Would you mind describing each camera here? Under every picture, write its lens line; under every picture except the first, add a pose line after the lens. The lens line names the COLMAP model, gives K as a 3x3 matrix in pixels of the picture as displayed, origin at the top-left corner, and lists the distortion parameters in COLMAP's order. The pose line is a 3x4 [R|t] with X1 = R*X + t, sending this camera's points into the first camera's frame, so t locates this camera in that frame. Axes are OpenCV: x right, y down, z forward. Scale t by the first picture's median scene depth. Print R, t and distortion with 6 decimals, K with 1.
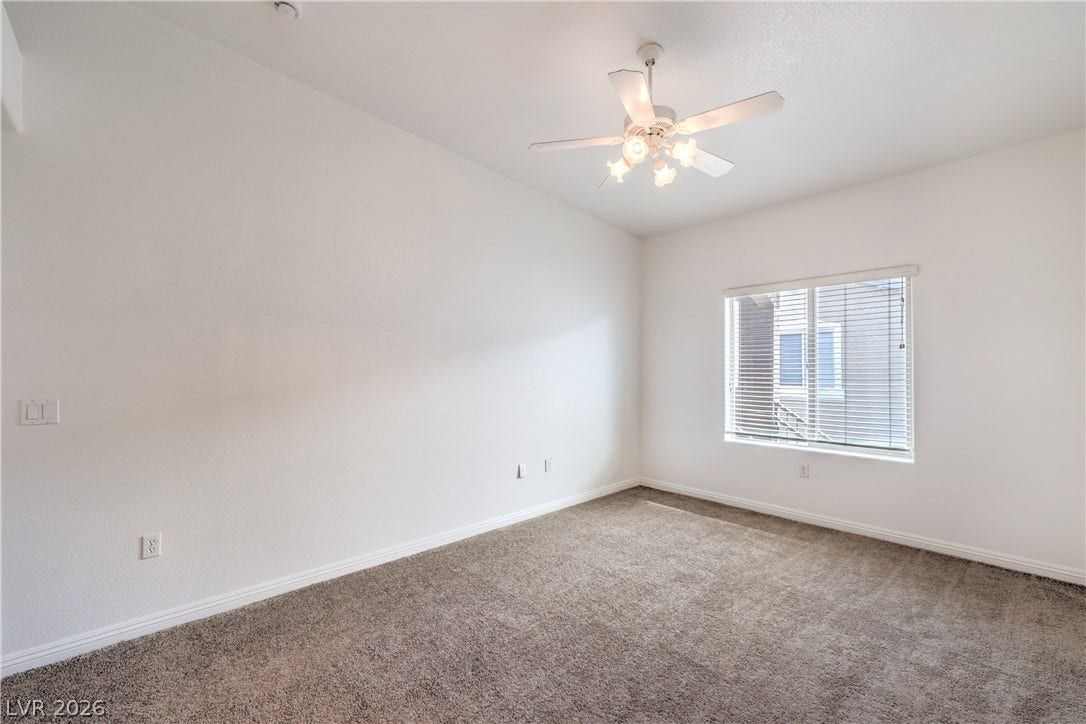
lens RADIAL K [[444.1, 0, 545.6], [0, 444.1, 361.9], [0, 0, 1]] dist [-0.001025, -0.000252]
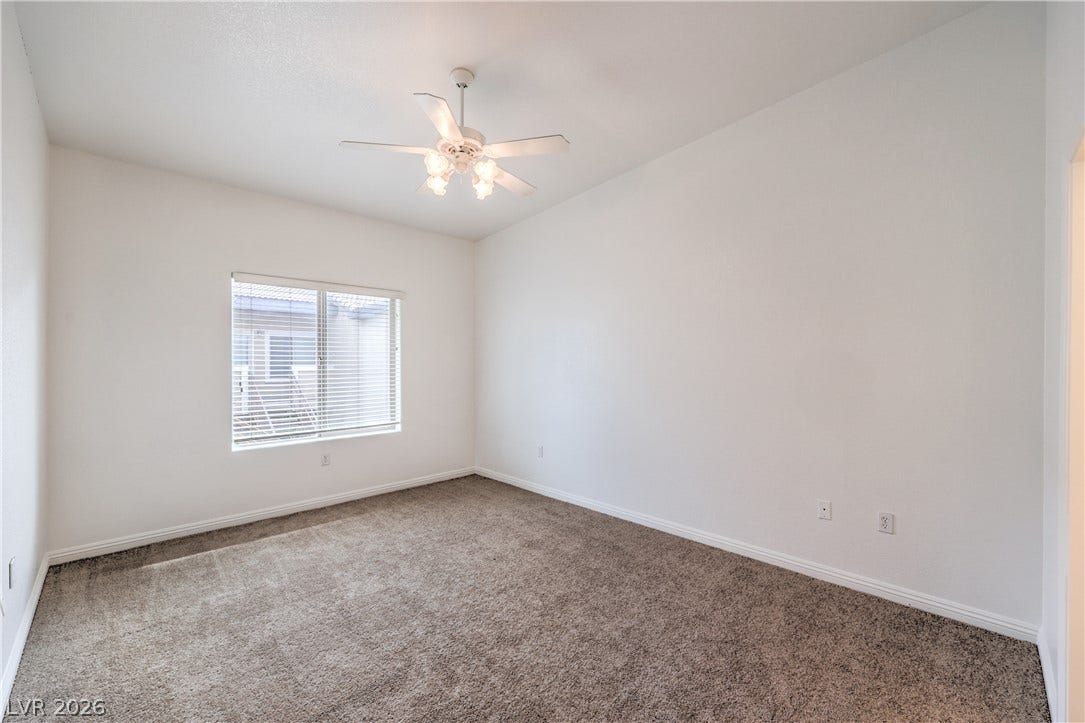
lens RADIAL K [[443.7, 0, 545.1], [0, 443.7, 361.4], [0, 0, 1]] dist [-0.001025, -0.000252]
pose [[-0.018939, 0.002605, 0.999817, -0.798180], [-0.009848, 0.999948, -0.002792, 0.005084], [-0.999772, -0.009899, -0.018912, 0.747940]]
